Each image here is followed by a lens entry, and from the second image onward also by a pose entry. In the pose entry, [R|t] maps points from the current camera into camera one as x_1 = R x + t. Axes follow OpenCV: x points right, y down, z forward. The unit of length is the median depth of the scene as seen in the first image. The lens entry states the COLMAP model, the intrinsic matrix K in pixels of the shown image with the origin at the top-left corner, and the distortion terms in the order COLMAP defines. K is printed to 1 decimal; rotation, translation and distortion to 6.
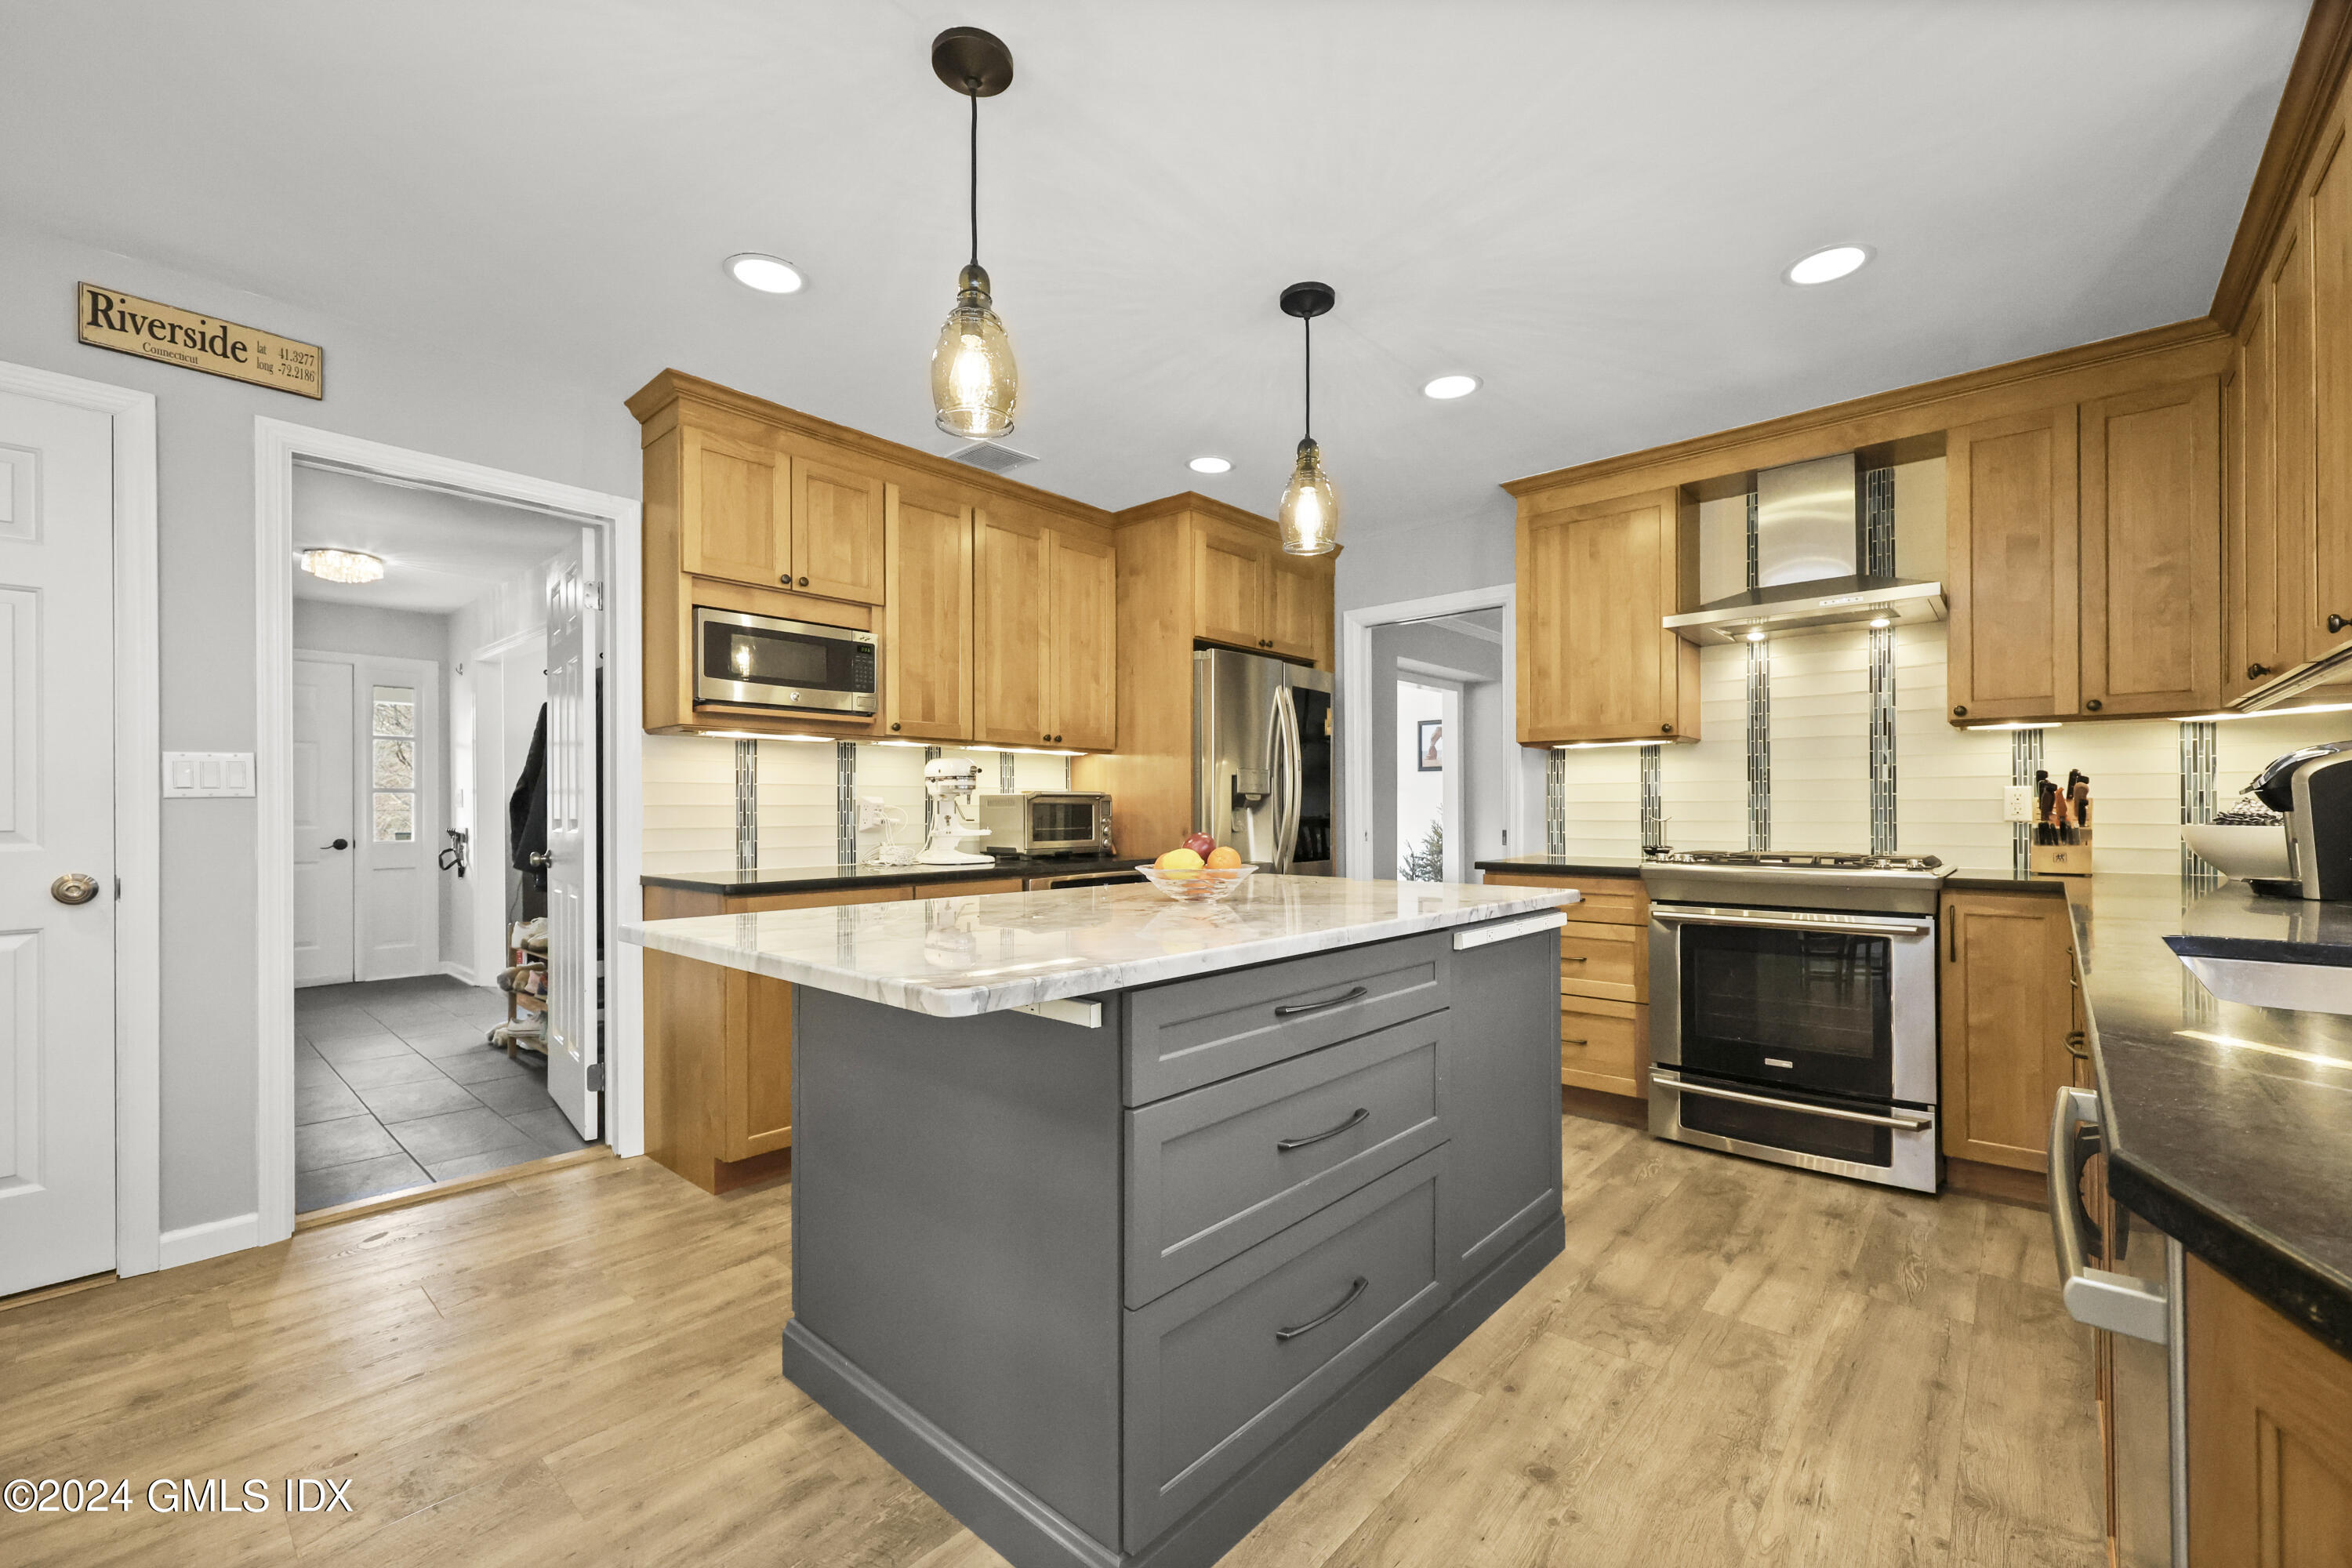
lens RADIAL K [[964.0, 0, 1190.1], [0, 964.0, 794.8], [0, 0, 1]] dist [0.001277, 0.000516]
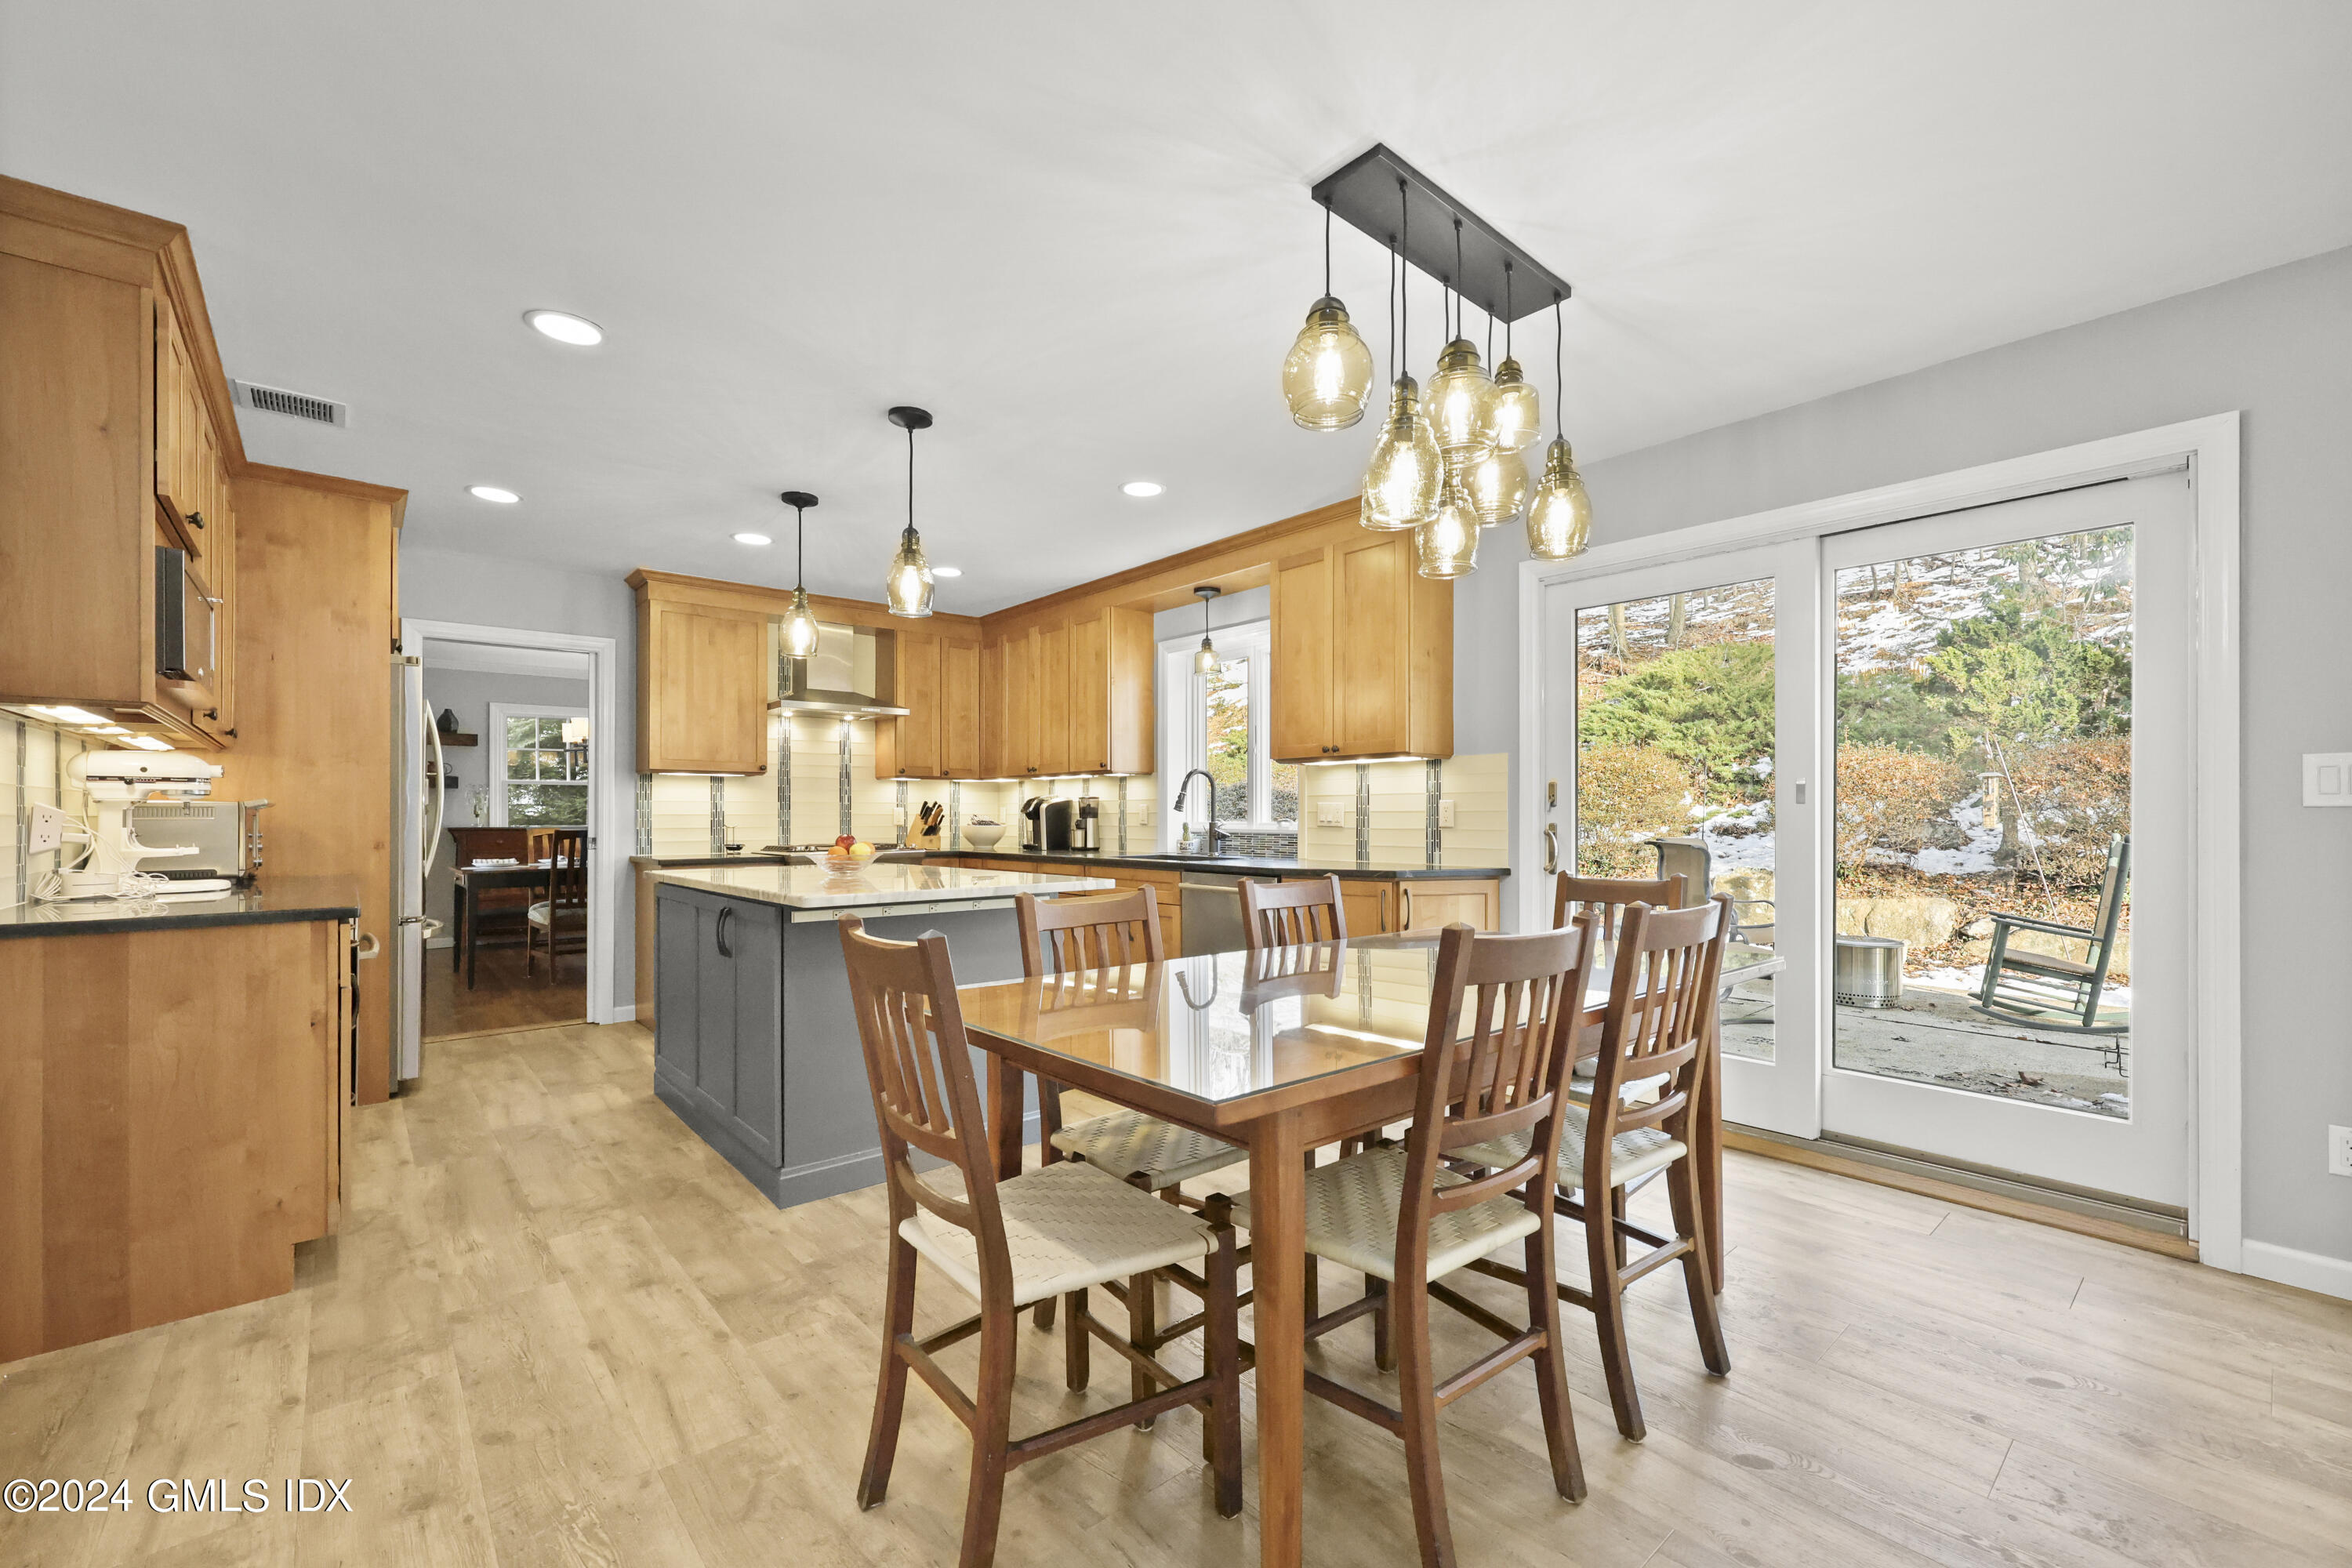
lens RADIAL K [[964.0, 0, 1177.1], [0, 964.0, 808.0], [0, 0, 1]] dist [0.001277, 0.000516]
pose [[0.142949, 0.010628, 0.989673, -0.938115], [-0.009918, 0.999908, -0.009305, 0.004049], [-0.989680, -0.008485, 0.143041, 0.110210]]
